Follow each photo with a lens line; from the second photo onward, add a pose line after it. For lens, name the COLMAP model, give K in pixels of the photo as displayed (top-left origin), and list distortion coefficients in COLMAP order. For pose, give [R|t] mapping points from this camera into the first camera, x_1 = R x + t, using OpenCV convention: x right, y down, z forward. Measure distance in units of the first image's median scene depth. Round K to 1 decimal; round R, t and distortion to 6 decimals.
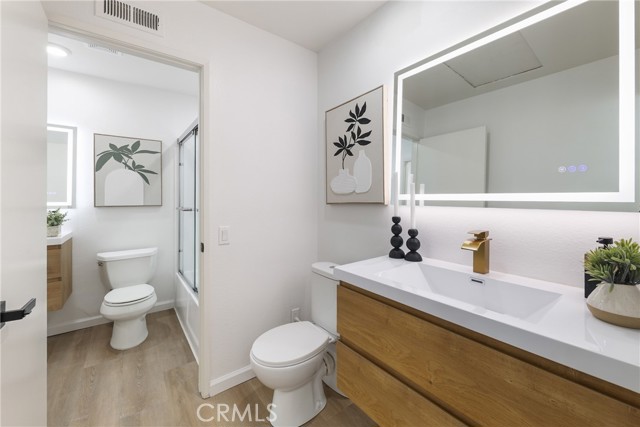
lens RADIAL K [[260.1, 0, 319.6], [0, 260.1, 197.1], [0, 0, 1]] dist [-0.000383, 0.000014]
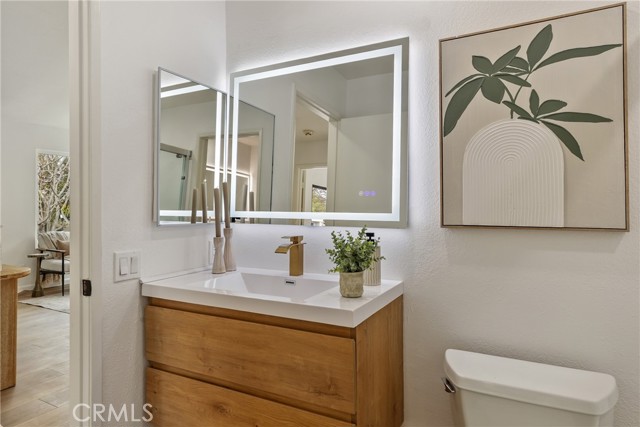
lens RADIAL K [[384.0, 0, 319.2], [0, 384.0, 204.5], [0, 0, 1]] dist [0.001020, -0.000195]
pose [[0.419861, -0.005007, -0.907575, -0.396254], [0.004957, 0.999983, -0.003224, 0.004926], [0.907575, -0.003146, 0.419879, 0.559200]]
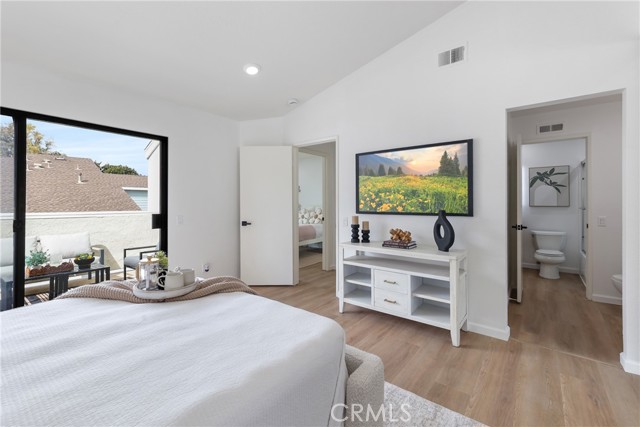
lens RADIAL K [[276.1, 0, 327.2], [0, 276.1, 201.3], [0, 0, 1]] dist [-0.000189, 0.000110]
pose [[0.273748, -0.002173, -0.961799, 0.654805], [0.000655, 0.999998, -0.002073, 0.004897], [0.961801, -0.000063, 0.273748, -0.947834]]
